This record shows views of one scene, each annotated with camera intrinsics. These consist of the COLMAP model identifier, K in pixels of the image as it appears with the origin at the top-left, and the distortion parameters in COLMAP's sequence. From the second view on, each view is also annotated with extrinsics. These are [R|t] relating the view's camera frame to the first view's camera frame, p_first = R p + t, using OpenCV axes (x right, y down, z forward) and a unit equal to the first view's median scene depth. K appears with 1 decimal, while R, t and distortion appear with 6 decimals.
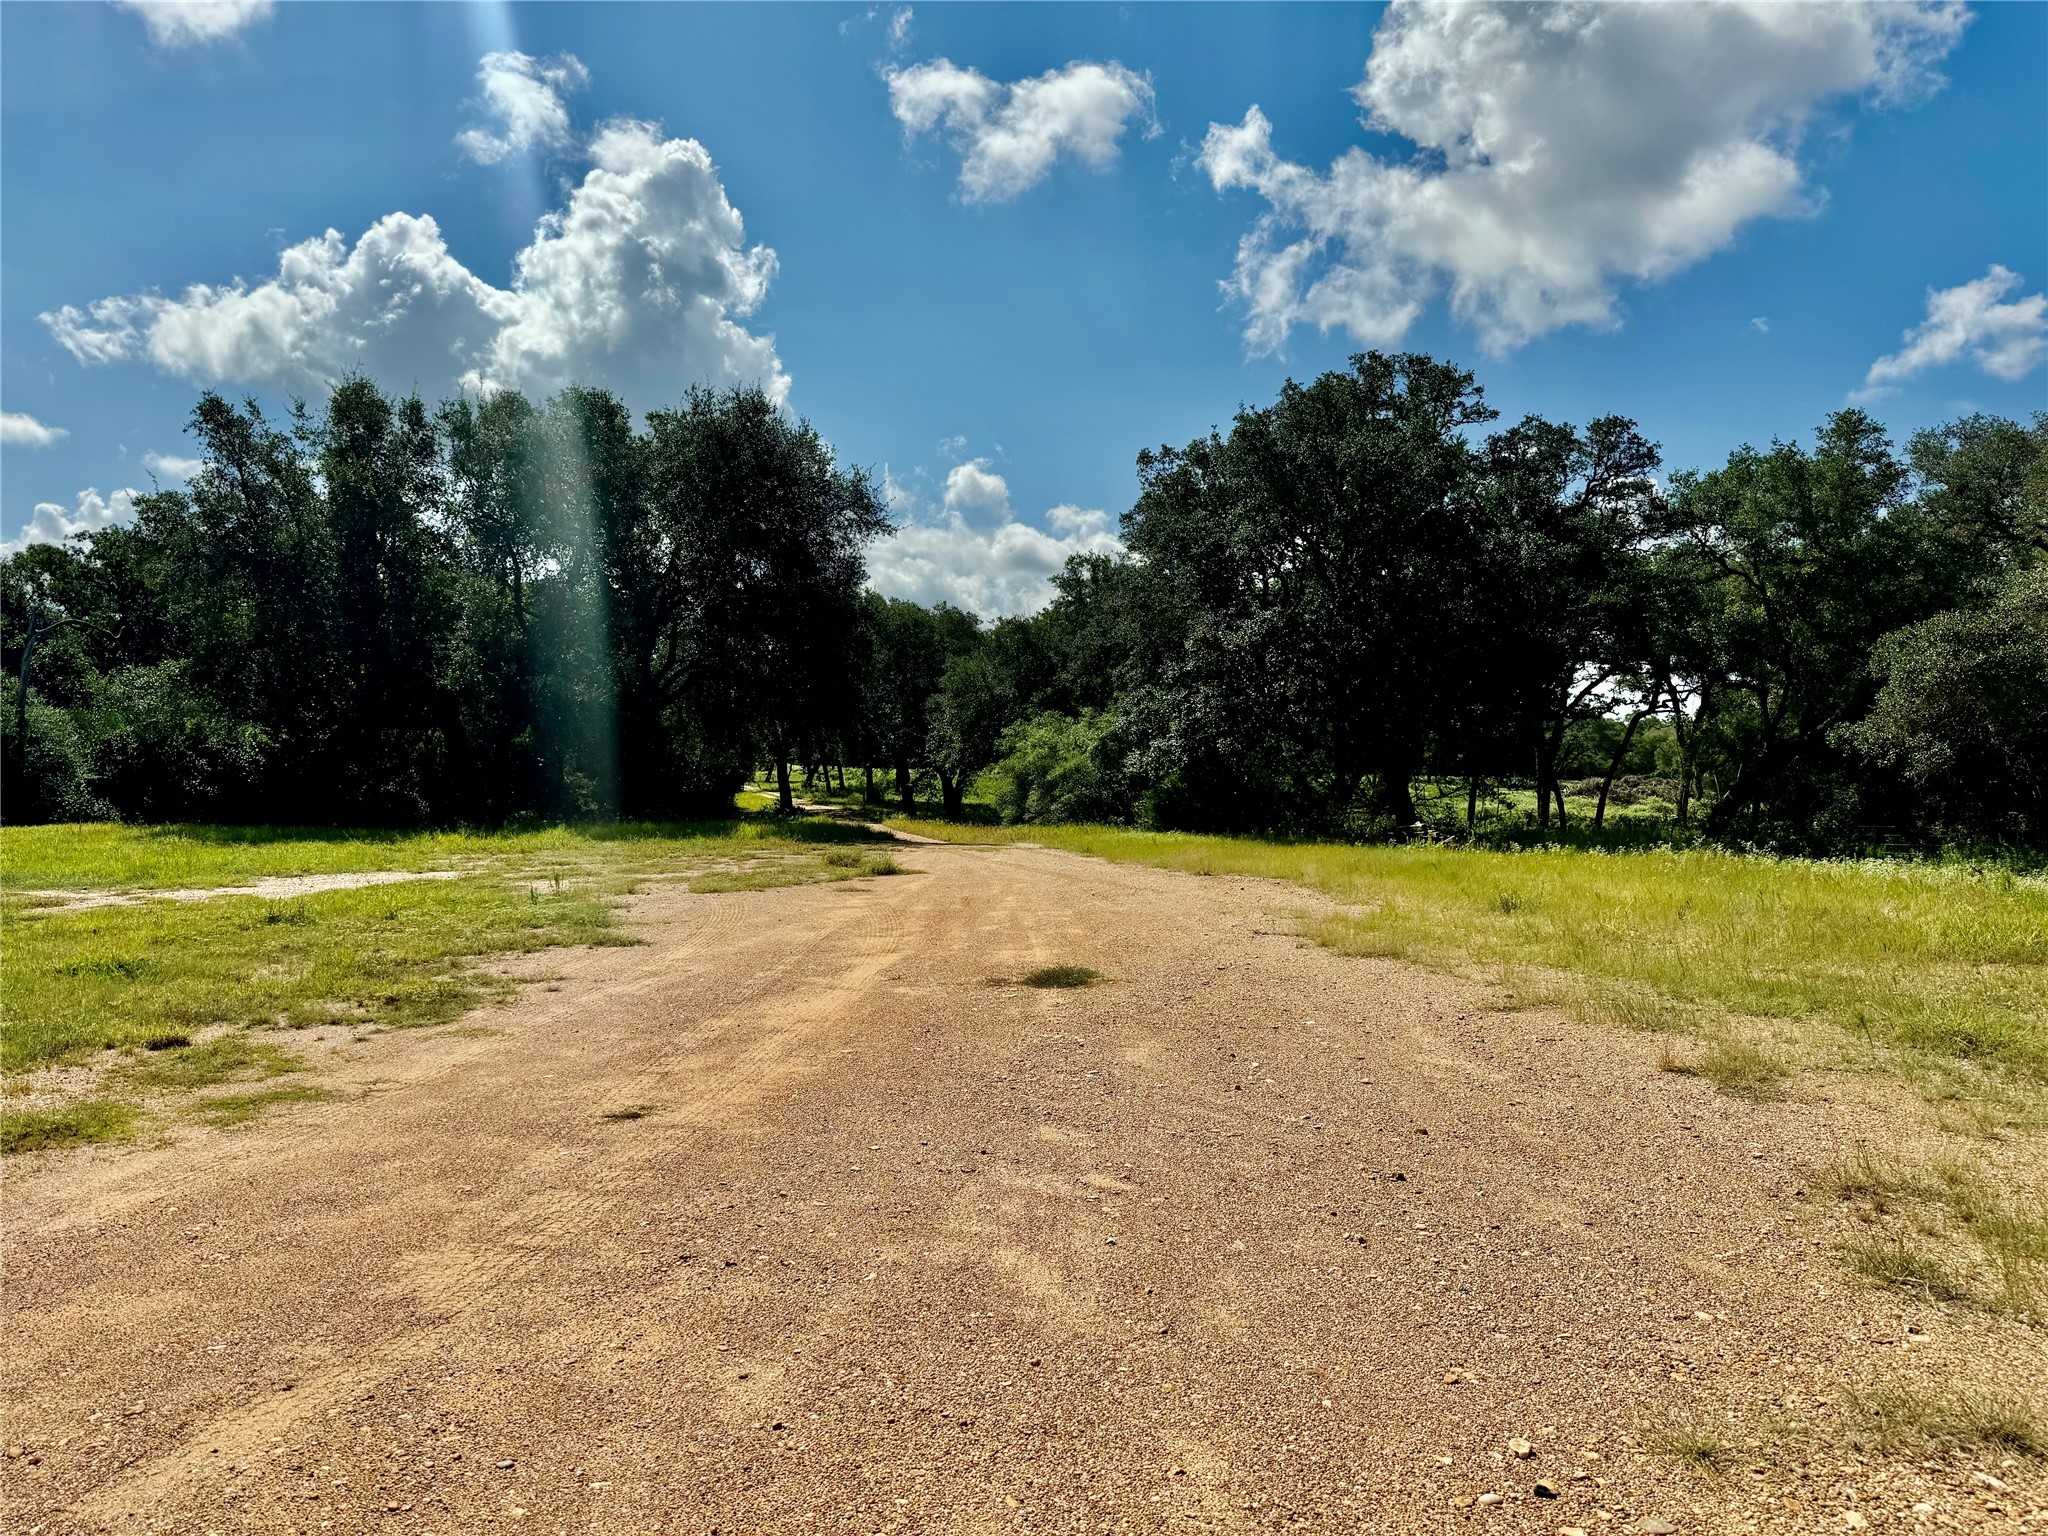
lens RADIAL K [[1427.1, 0, 1005.6], [0, 1427.1, 766.0], [0, 0, 1]] dist [0.072404, -0.103403]
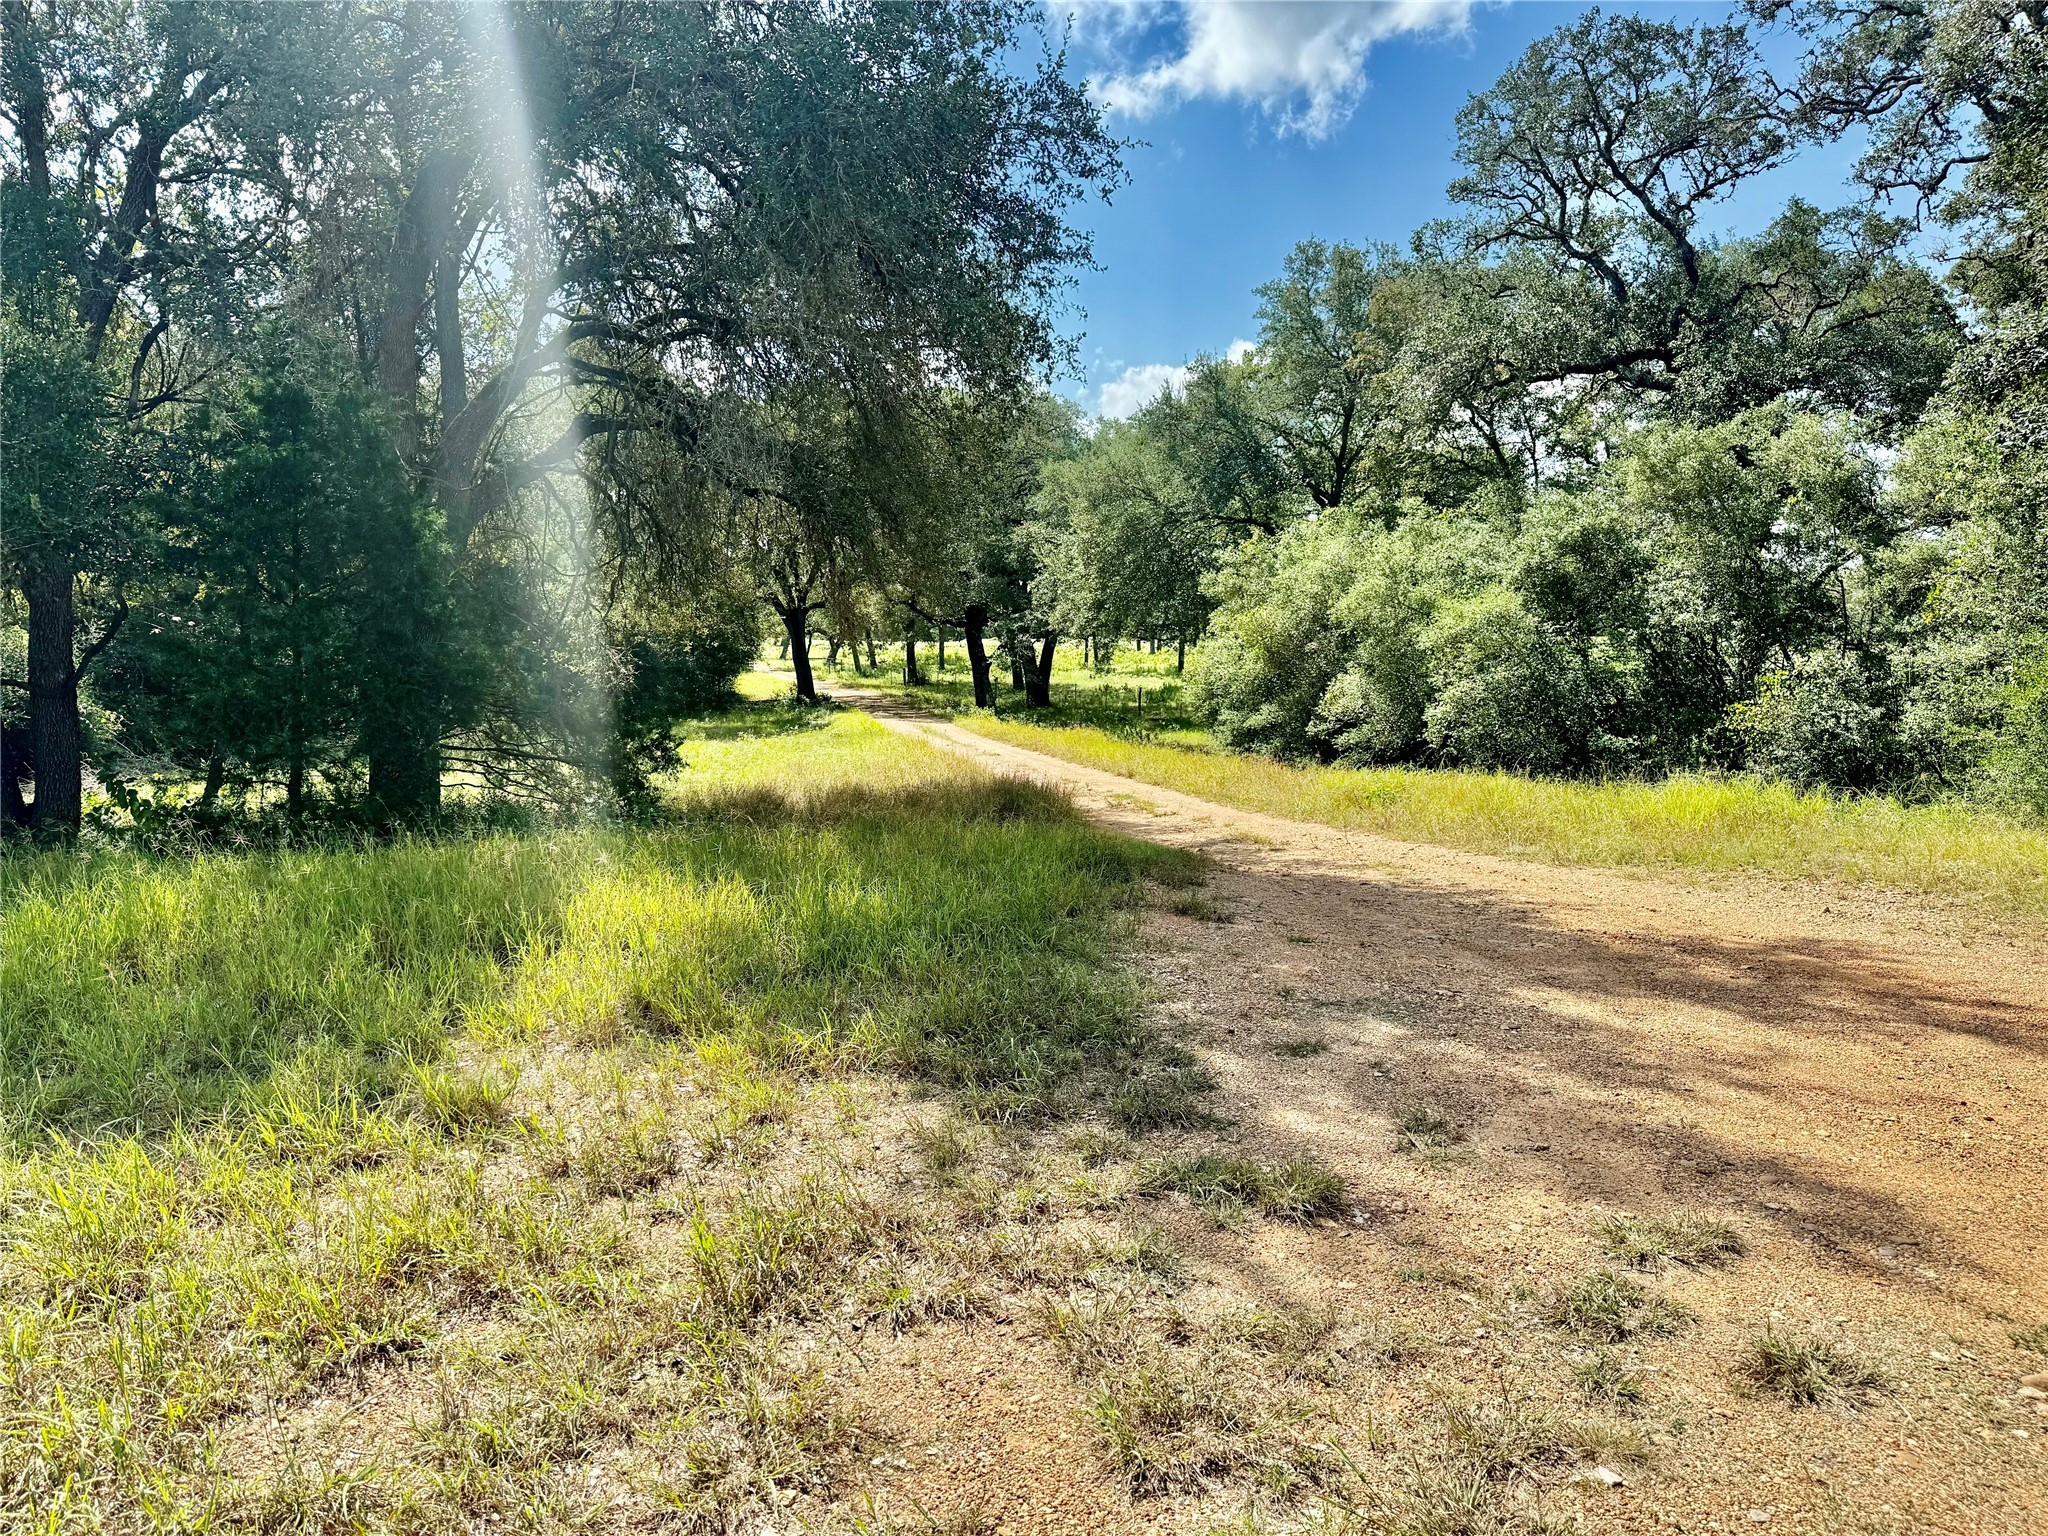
lens RADIAL K [[1427.1, 0, 1025.2], [0, 1427.1, 766.3], [0, 0, 1]] dist [0.072404, -0.103403]
pose [[0.999987, -0.004446, -0.002477, -0.031254], [0.004643, 0.996243, 0.086474, 0.002702], [0.002084, -0.086484, 0.996251, 0.215130]]
